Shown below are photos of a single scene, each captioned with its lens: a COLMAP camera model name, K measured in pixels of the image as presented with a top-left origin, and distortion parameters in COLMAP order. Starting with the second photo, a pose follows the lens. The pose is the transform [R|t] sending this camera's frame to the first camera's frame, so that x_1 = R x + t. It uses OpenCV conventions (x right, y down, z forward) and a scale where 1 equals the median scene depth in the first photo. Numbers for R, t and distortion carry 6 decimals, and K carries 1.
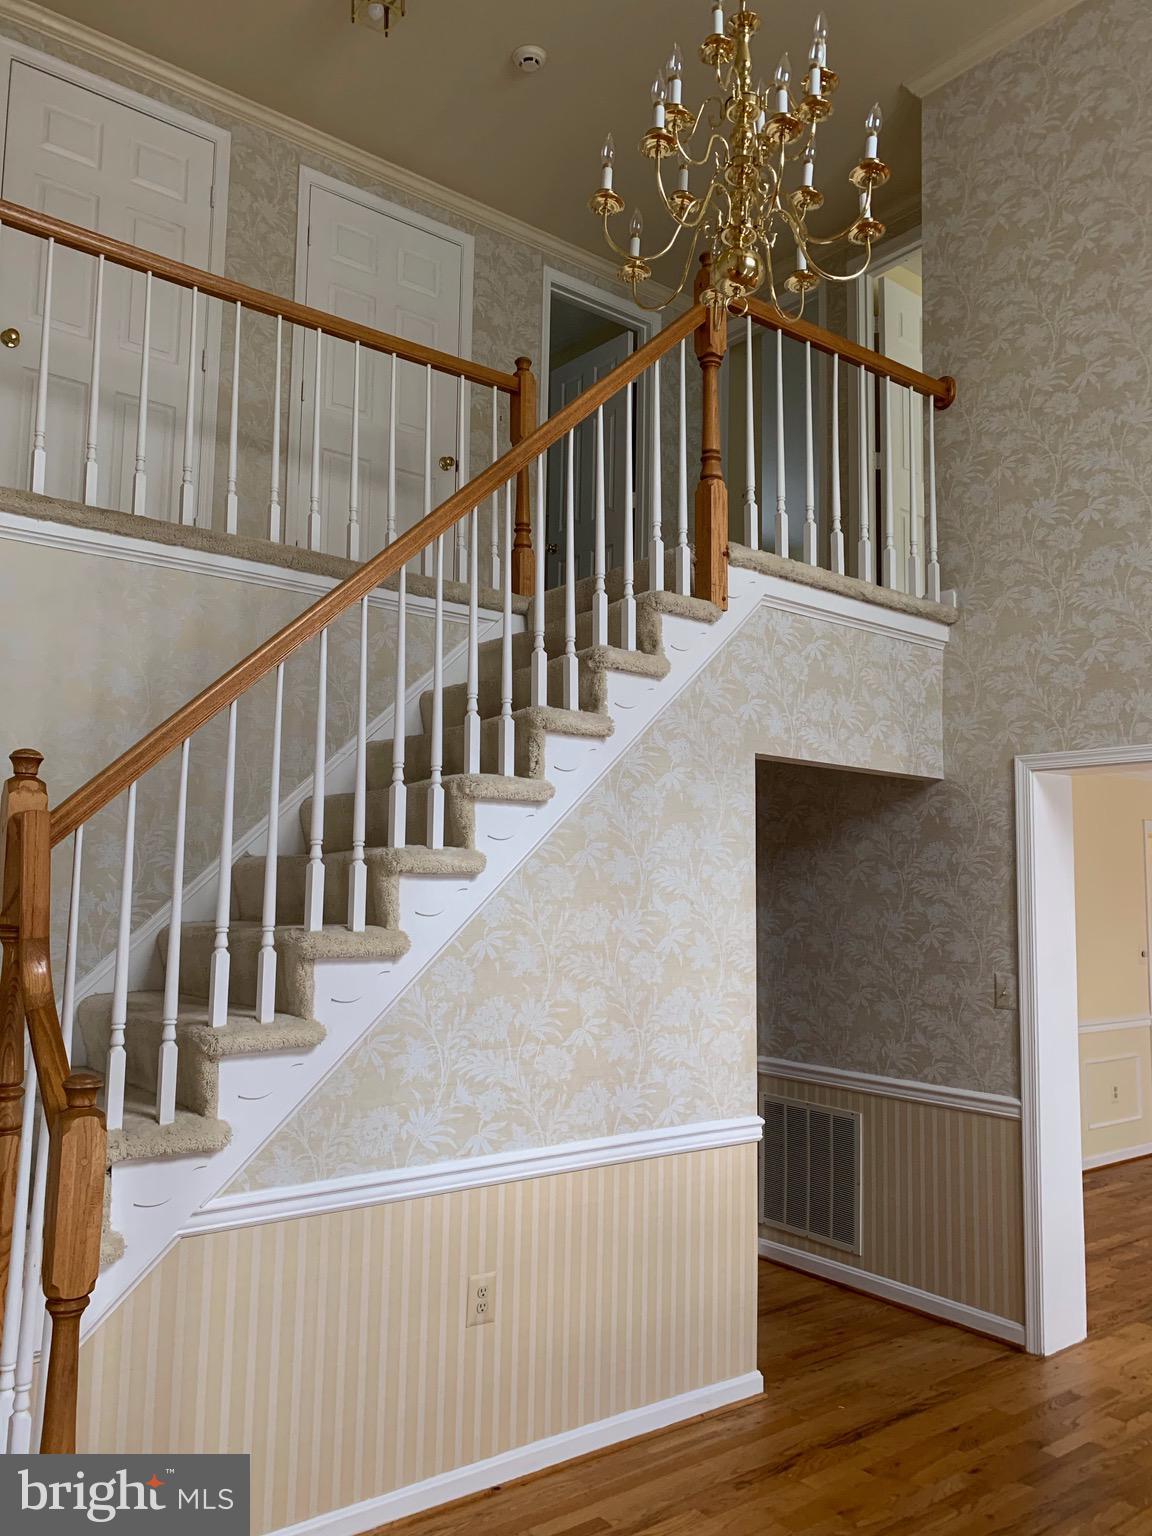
lens RADIAL K [[1156.3, 0, 576.0], [0, 1156.3, 768.0], [0, 0, 1]] dist [0.091100, -0.164598]
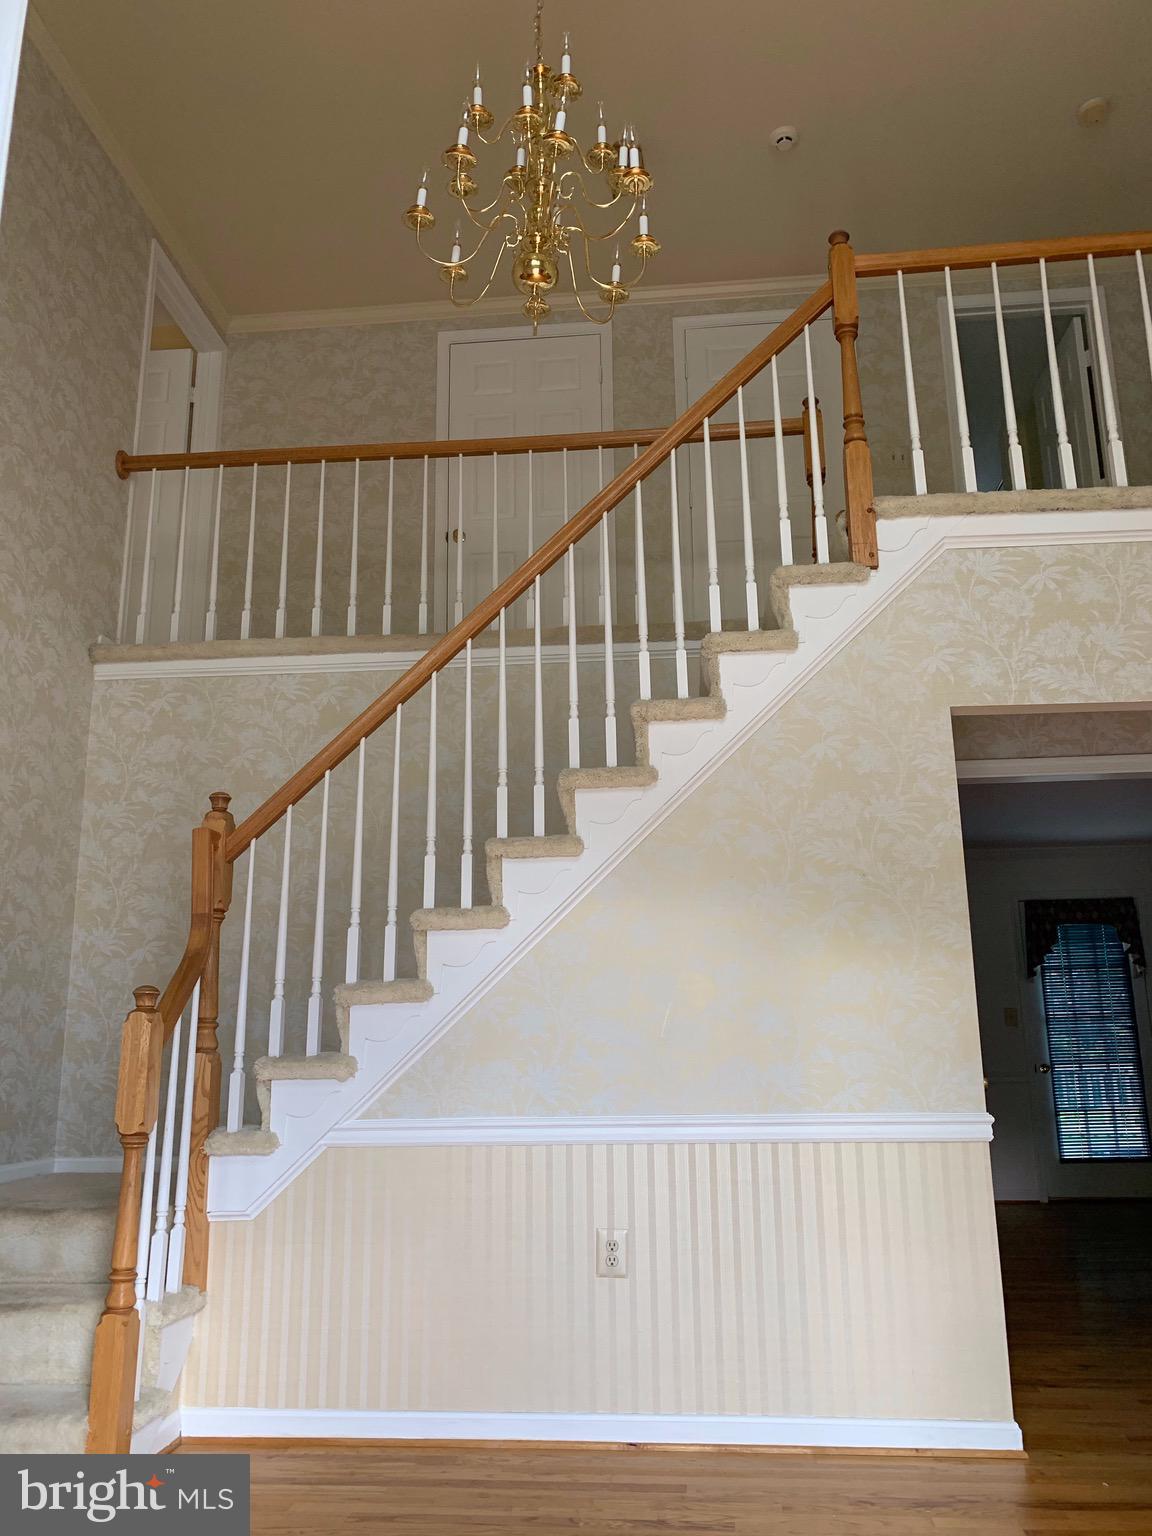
lens RADIAL K [[1208.6, 0, 580.3], [0, 1208.6, 740.2], [0, 0, 1]] dist [-0.003662, 0.001002]
pose [[0.719197, -0.203374, -0.664375, 0.683662], [0.099764, 0.976521, -0.190931, 0.196929], [0.687606, 0.071037, 0.722600, 0.149699]]
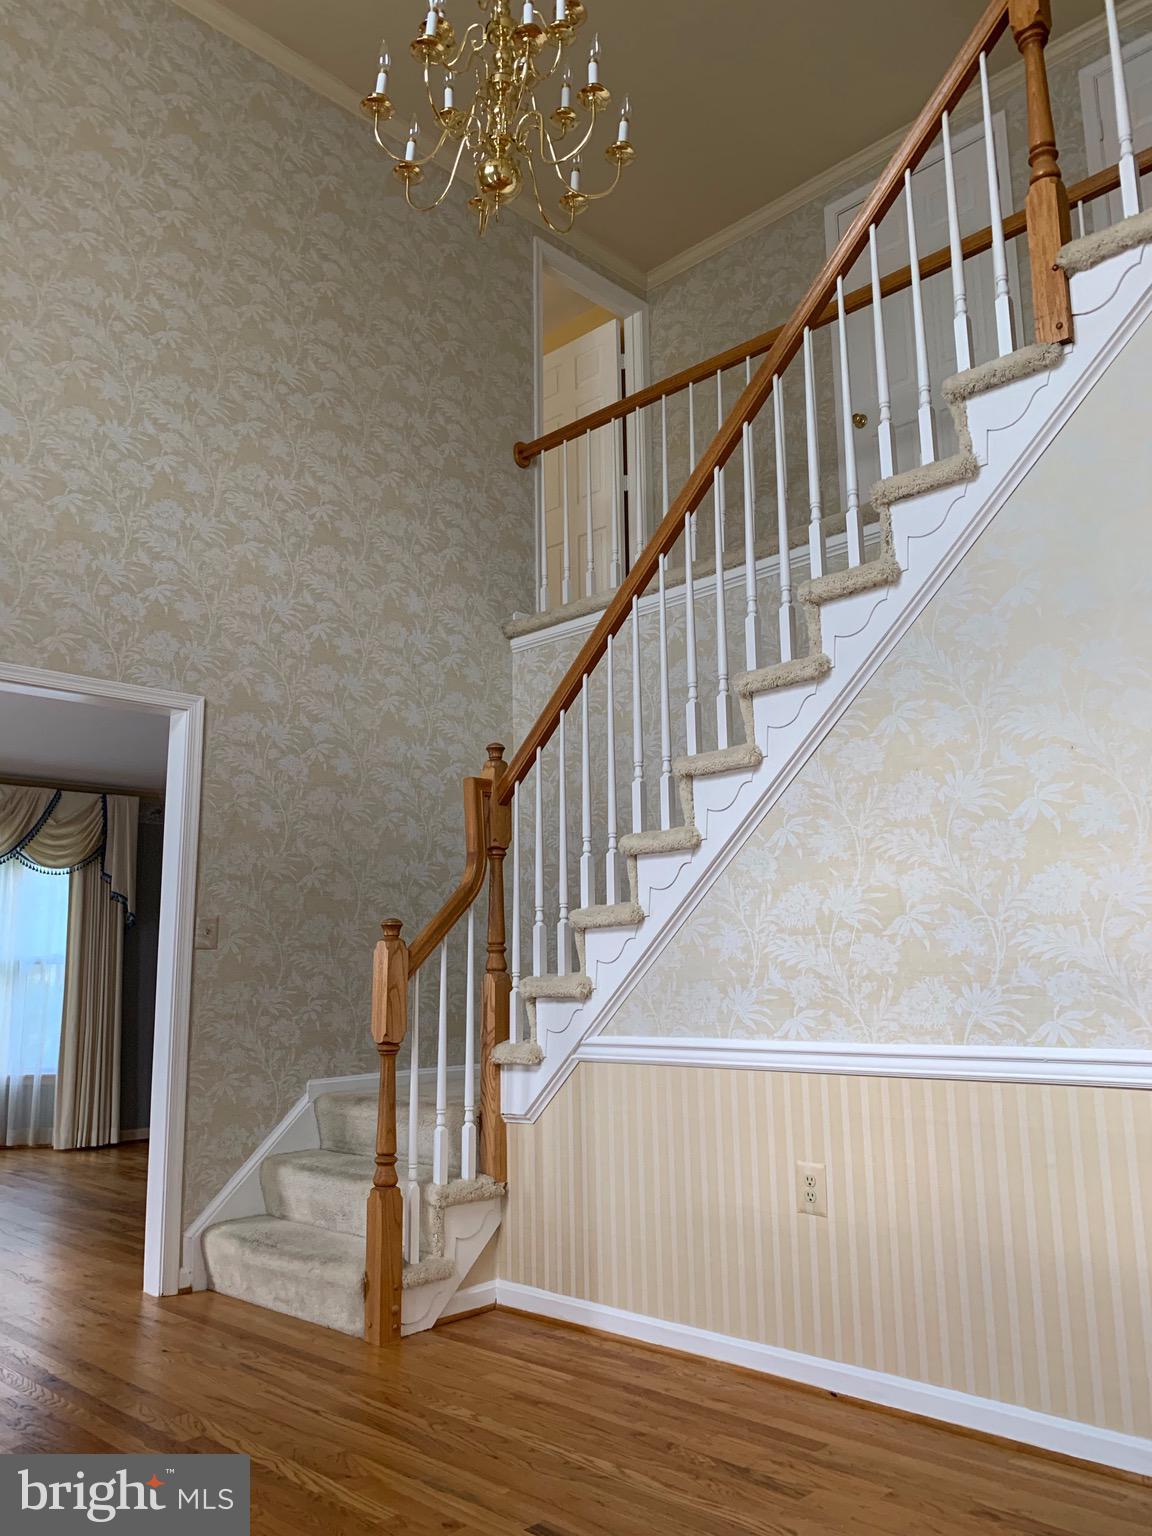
lens RADIAL K [[1188.2, 0, 583.0], [0, 1188.2, 767.6], [0, 0, 1]] dist [0.056262, -0.078543]
pose [[0.114966, -0.197116, -0.973616, 0.895013], [0.123025, 0.975394, -0.182950, 0.258522], [0.985722, -0.098746, 0.136388, 0.675451]]
